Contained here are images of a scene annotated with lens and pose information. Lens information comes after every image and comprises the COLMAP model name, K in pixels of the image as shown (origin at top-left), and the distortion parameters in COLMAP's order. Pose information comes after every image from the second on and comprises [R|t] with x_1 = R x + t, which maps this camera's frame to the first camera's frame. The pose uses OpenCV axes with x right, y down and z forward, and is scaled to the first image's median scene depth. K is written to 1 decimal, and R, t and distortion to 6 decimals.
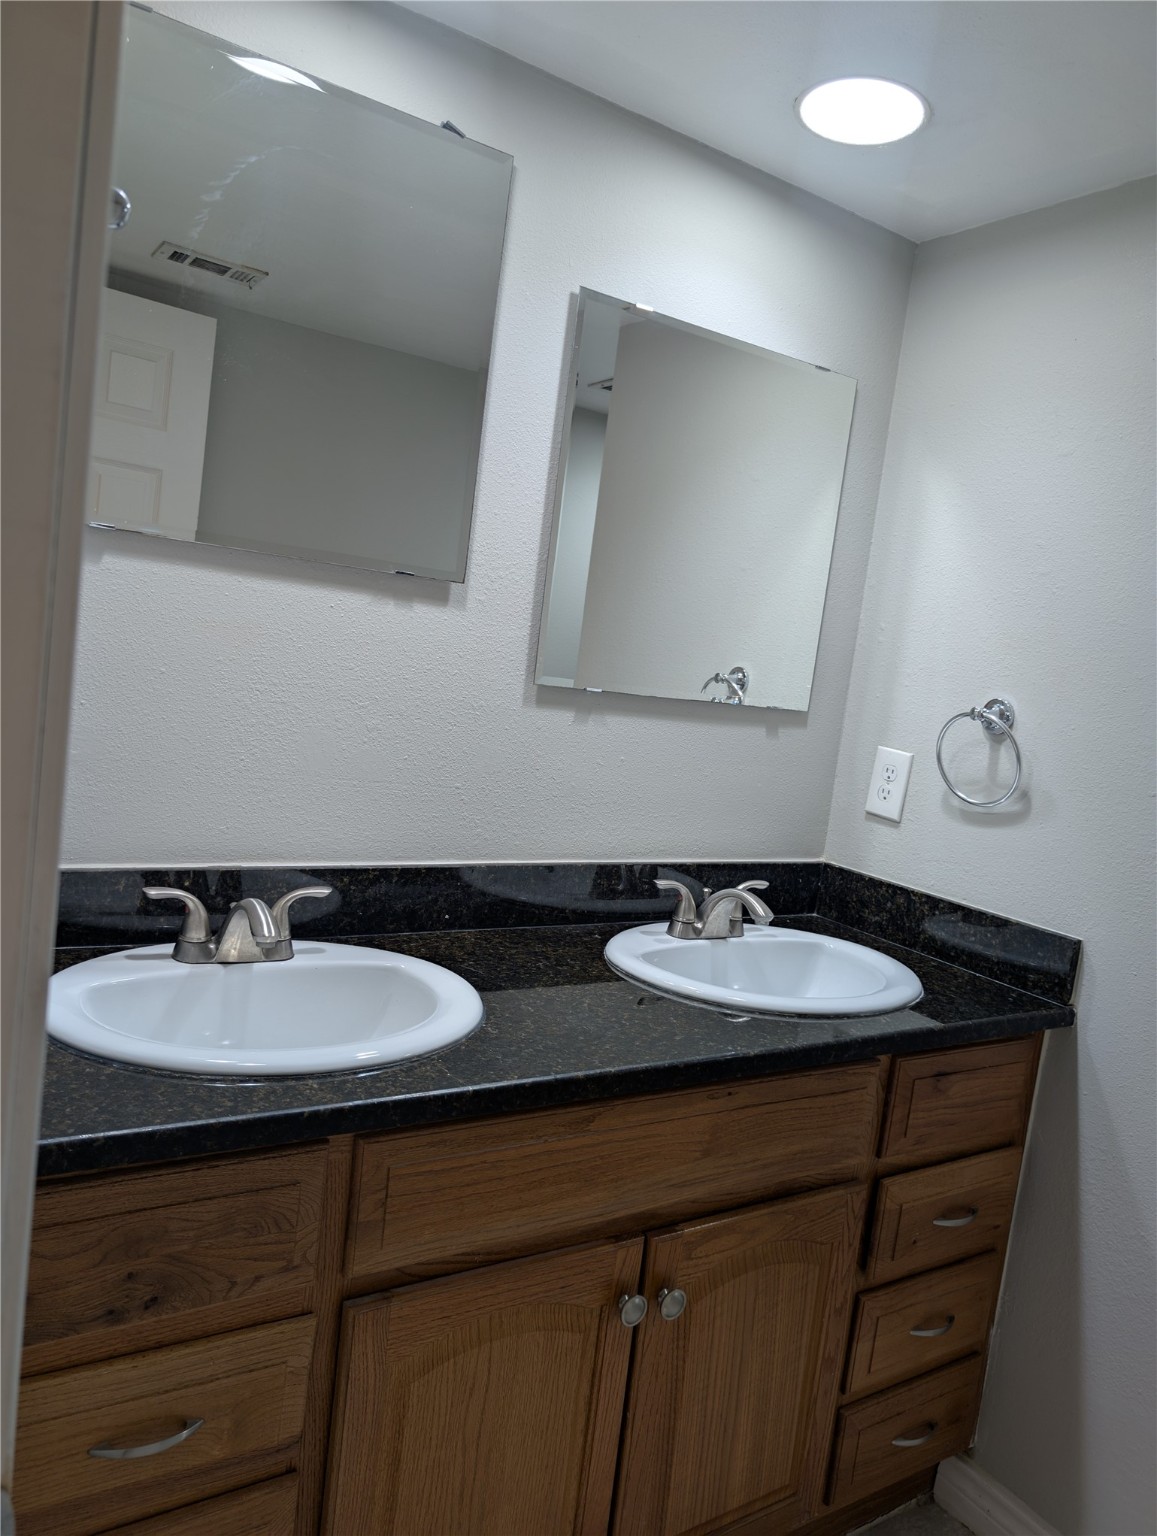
lens RADIAL K [[1100.2, 0, 578.6], [0, 1100.2, 768.5], [0, 0, 1]] dist [0.012265, -0.016139]
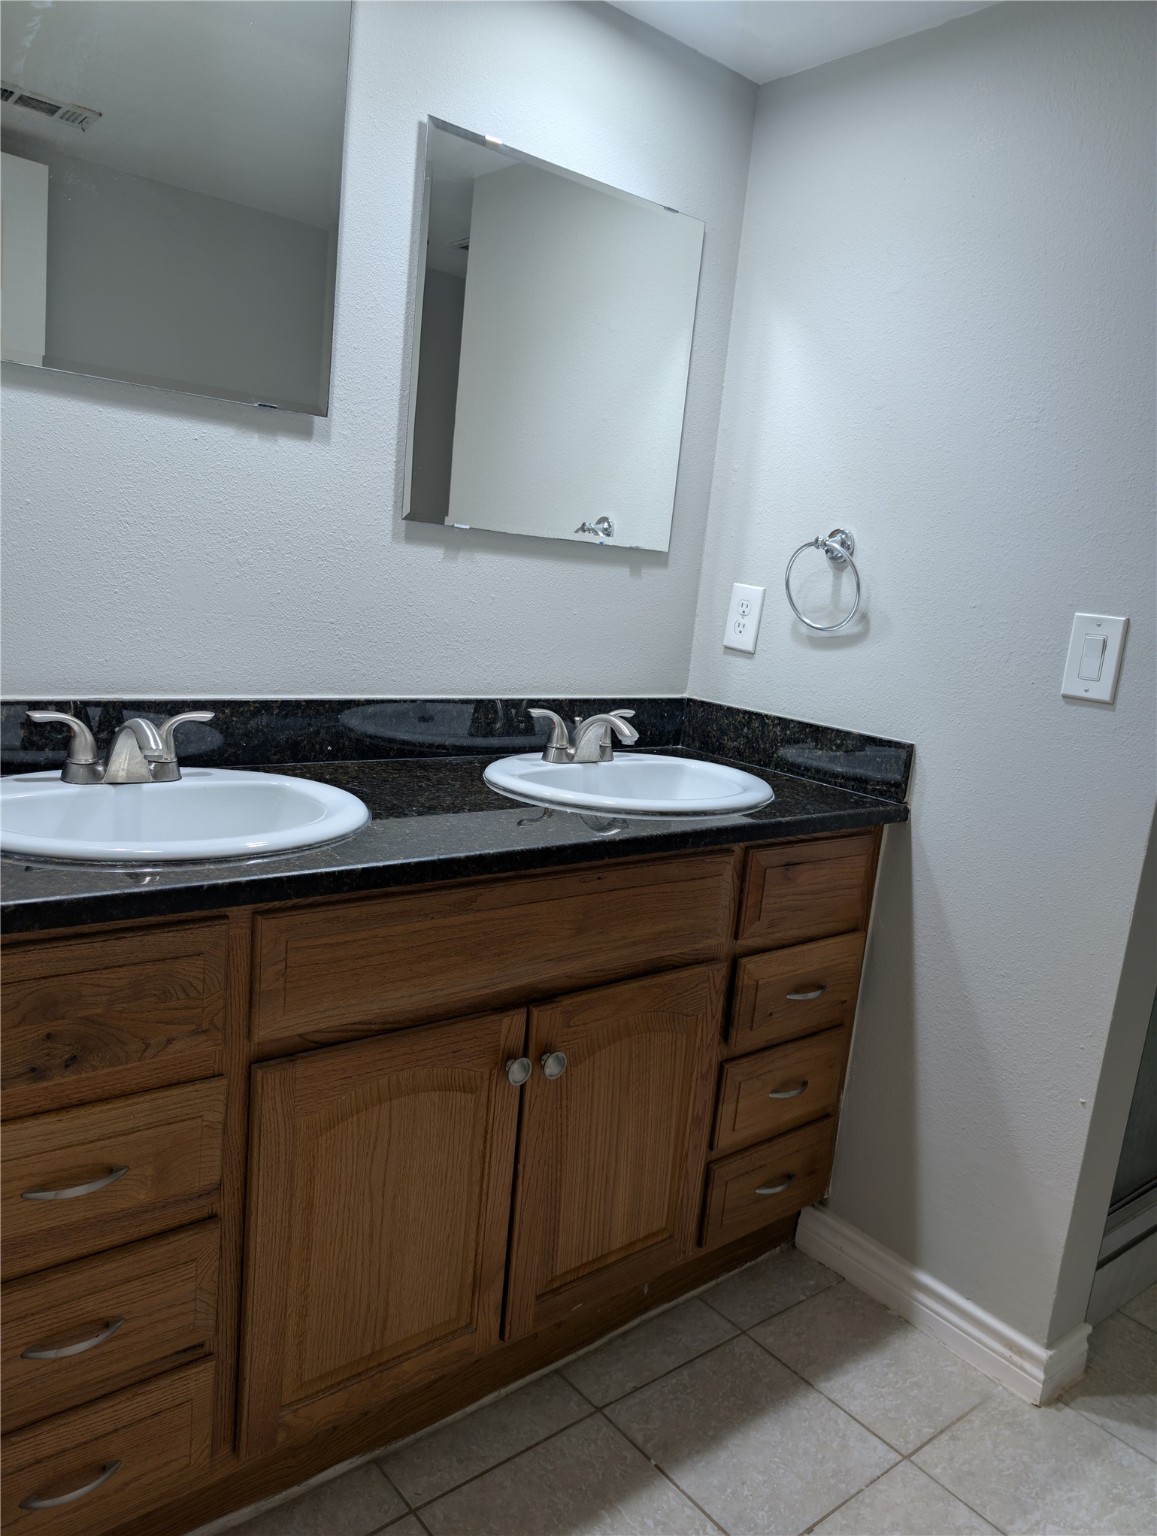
lens RADIAL K [[1100.2, 0, 579.5], [0, 1100.2, 768.4], [0, 0, 1]] dist [0.012265, -0.016139]
pose [[0.993487, -0.045777, 0.104348, 0.006831], [0.036227, 0.995132, 0.091646, 0.073579], [-0.108035, -0.087269, 0.990309, -0.067772]]
